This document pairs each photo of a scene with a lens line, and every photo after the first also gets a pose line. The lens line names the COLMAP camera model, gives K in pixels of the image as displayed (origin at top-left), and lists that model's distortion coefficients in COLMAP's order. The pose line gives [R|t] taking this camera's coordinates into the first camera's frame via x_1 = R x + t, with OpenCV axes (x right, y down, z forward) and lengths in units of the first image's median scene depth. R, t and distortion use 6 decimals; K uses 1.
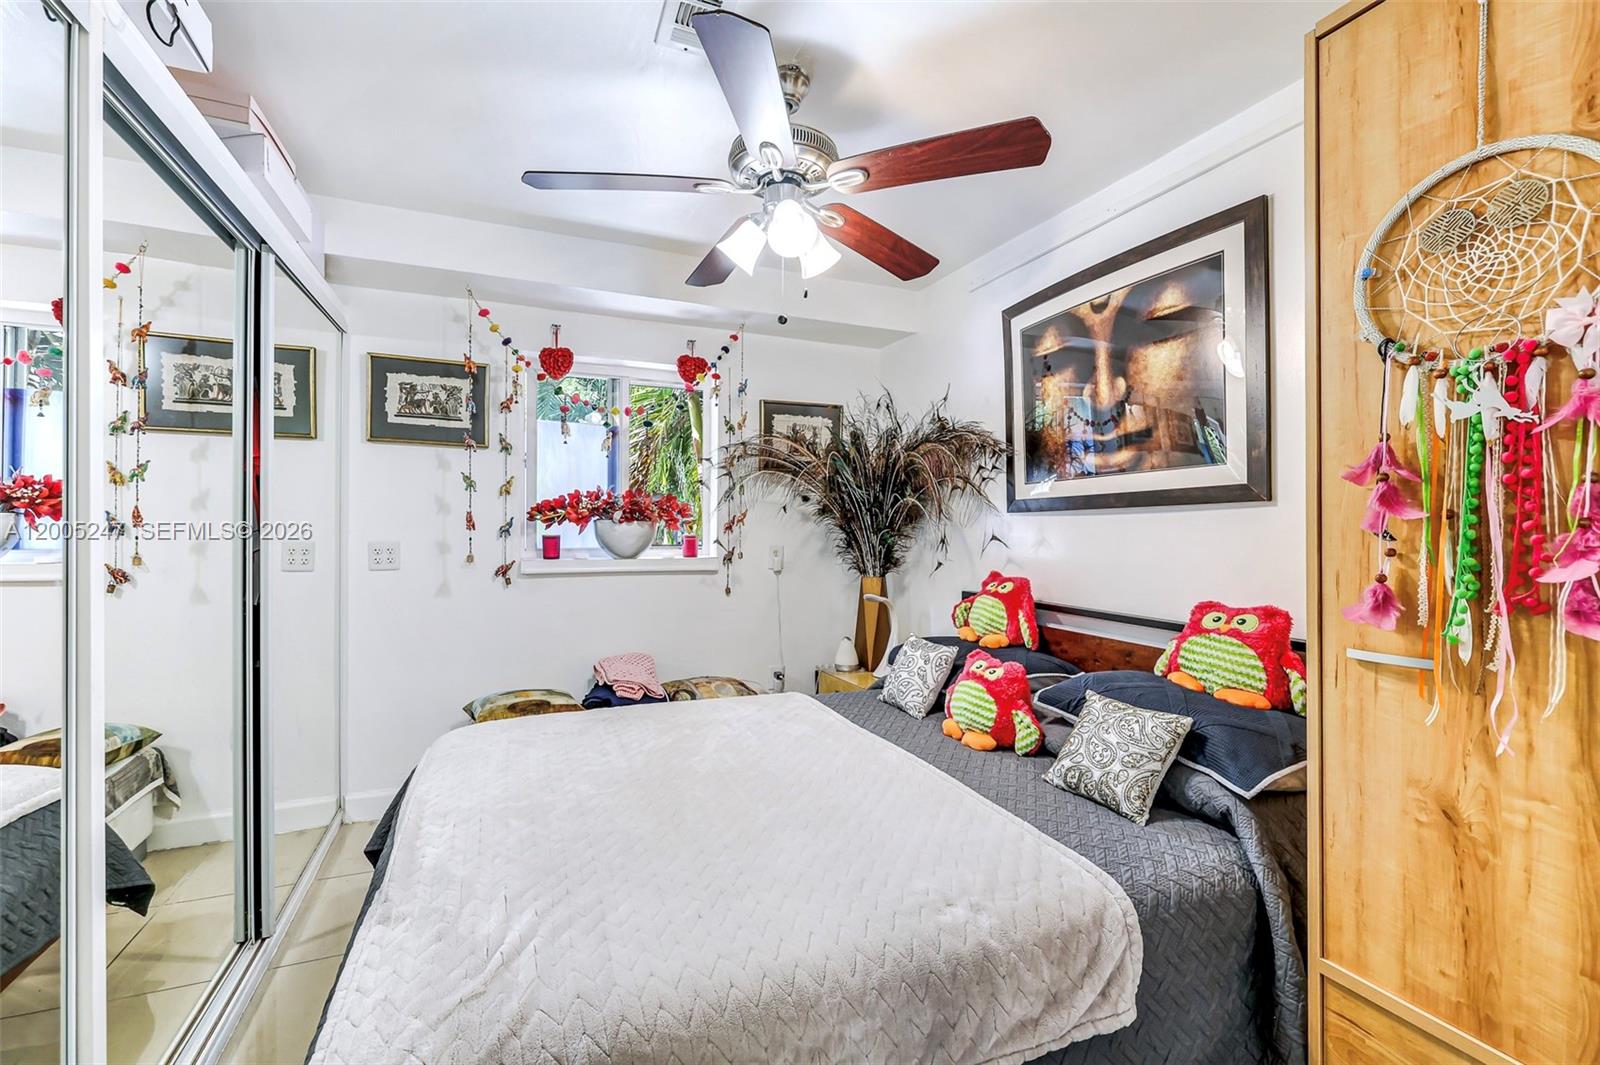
lens RADIAL K [[676.9, 0, 789.6], [0, 676.9, 533.4], [0, 0, 1]] dist [-0.008216, -0.000756]
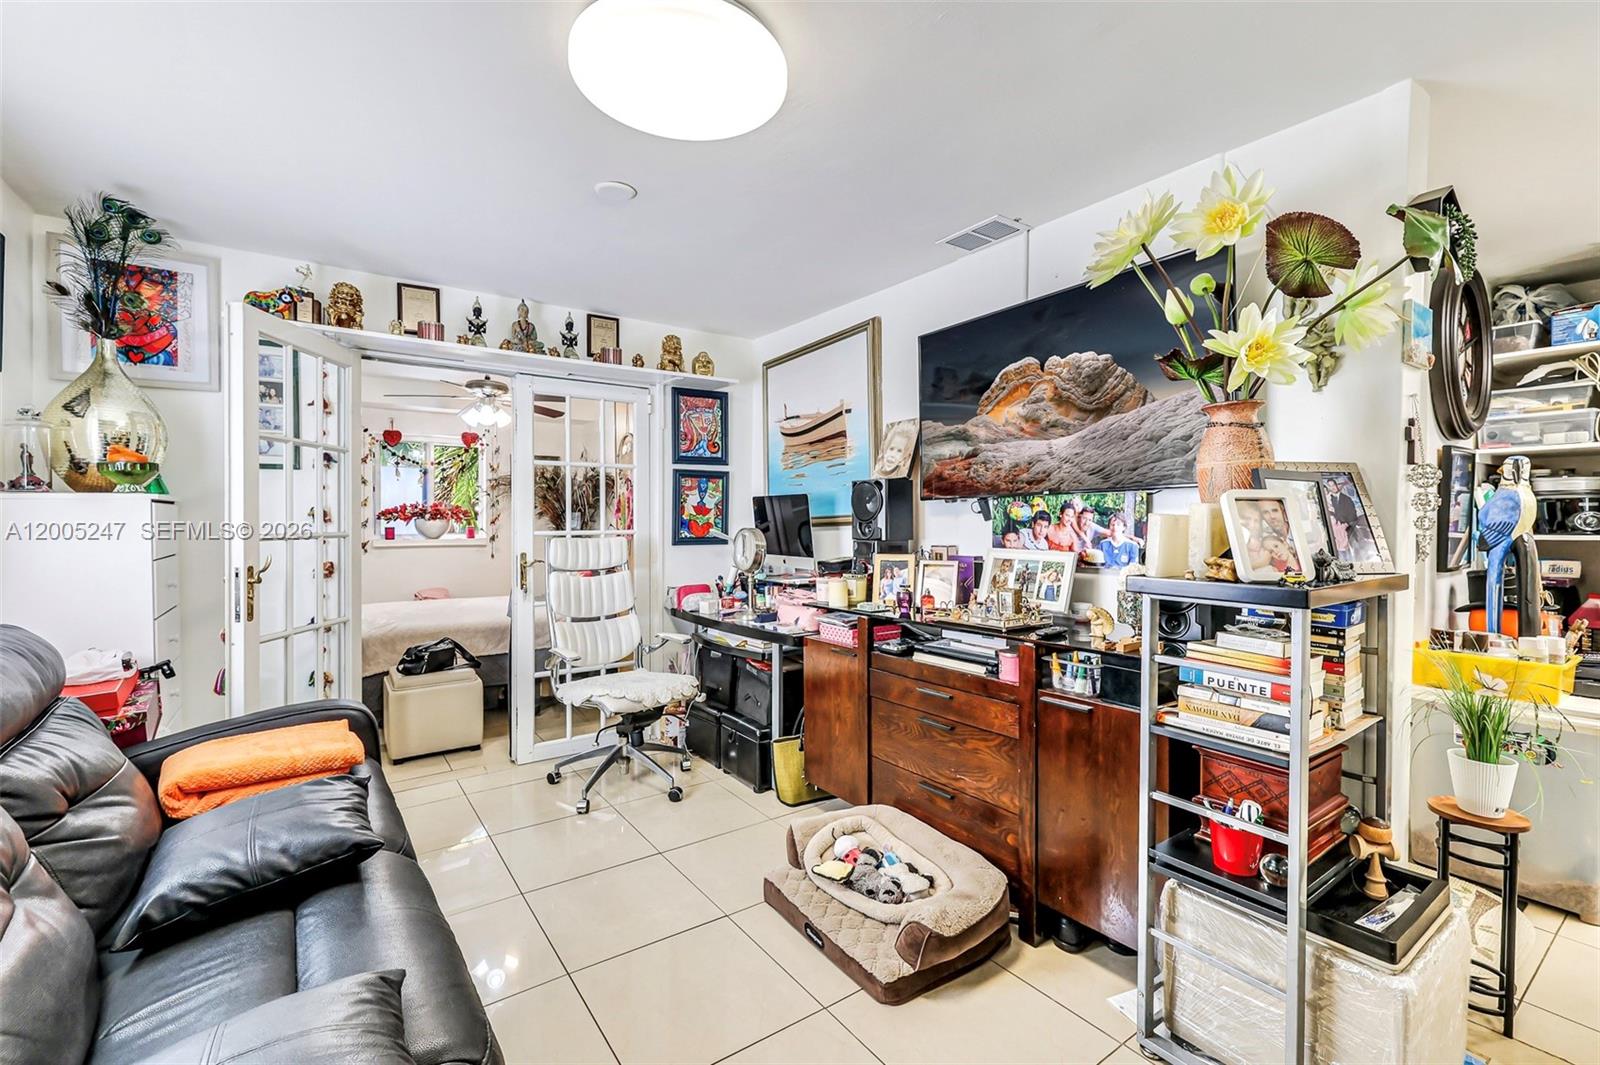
lens RADIAL K [[676.9, 0, 794.7], [0, 676.9, 533.8], [0, 0, 1]] dist [-0.008216, -0.000756]
pose [[0.969359, -0.016117, 0.245120, 0.280195], [0.015544, 0.999870, 0.004271, 0.030183], [-0.245157, -0.000329, 0.969483, -1.097294]]
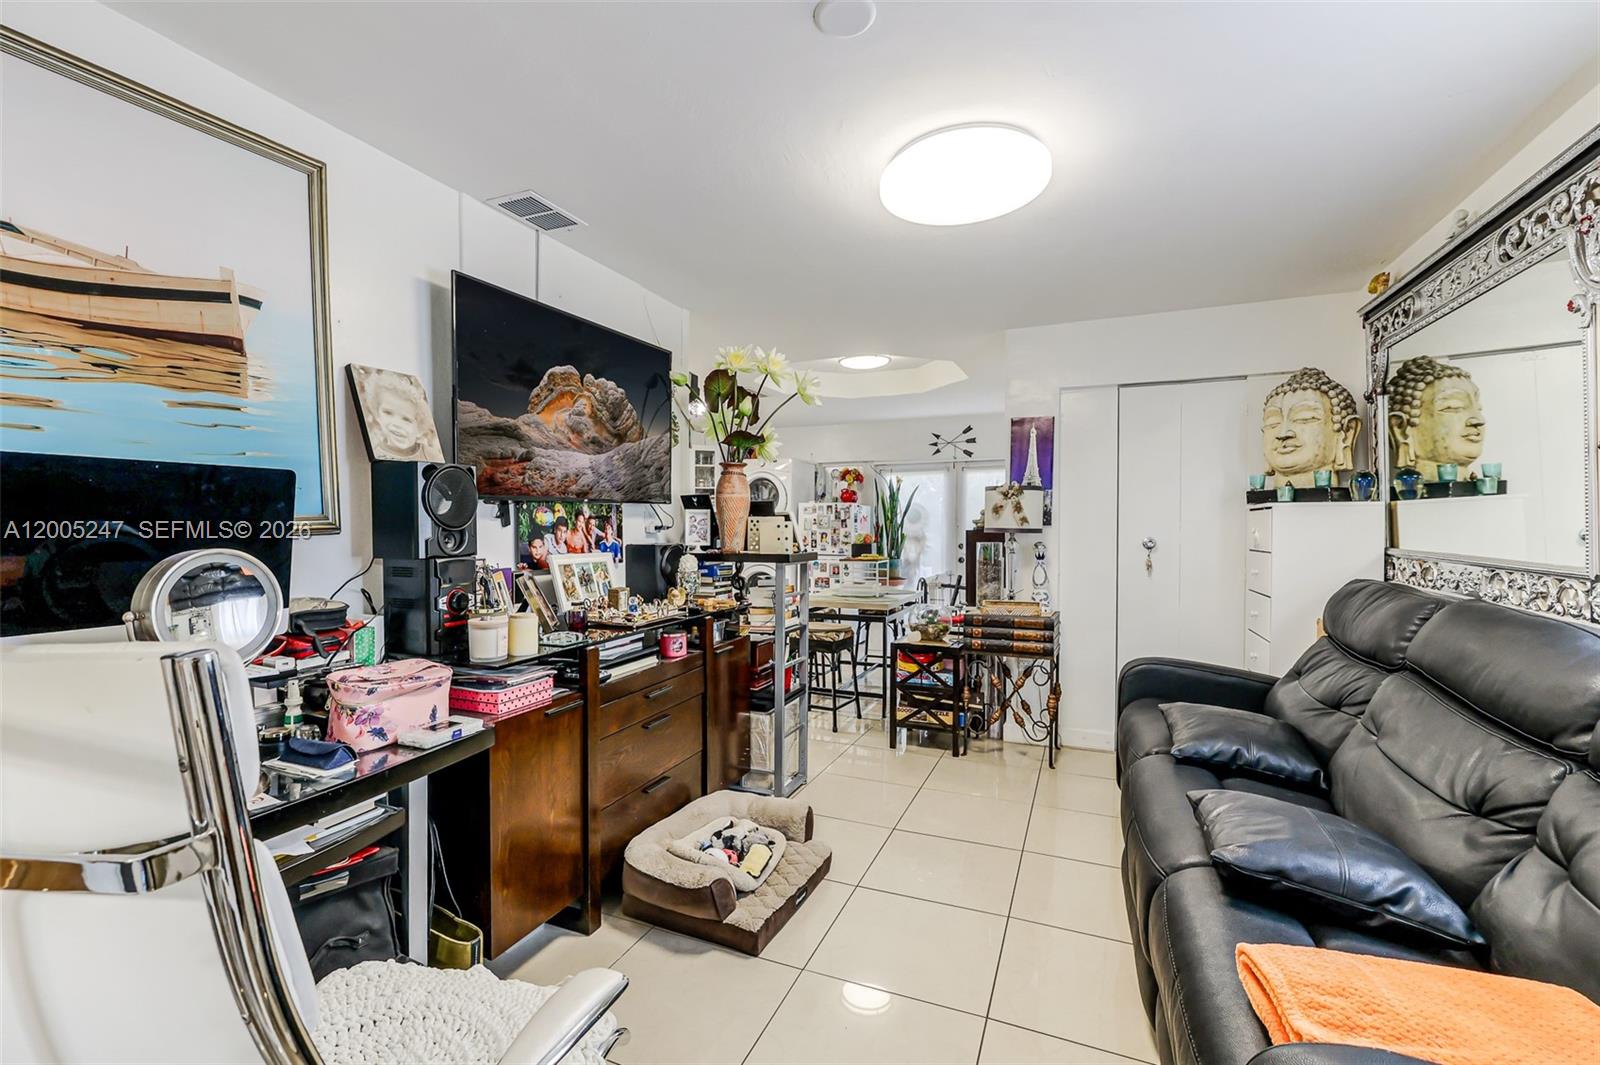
lens RADIAL K [[676.9, 0, 794.9], [0, 676.9, 544.6], [0, 0, 1]] dist [-0.008216, -0.000756]
pose [[-0.692481, -0.035103, 0.720581, -0.102156], [0.005025, 0.998557, 0.053474, -0.002958], [-0.721418, 0.040650, -0.691305, 0.185393]]
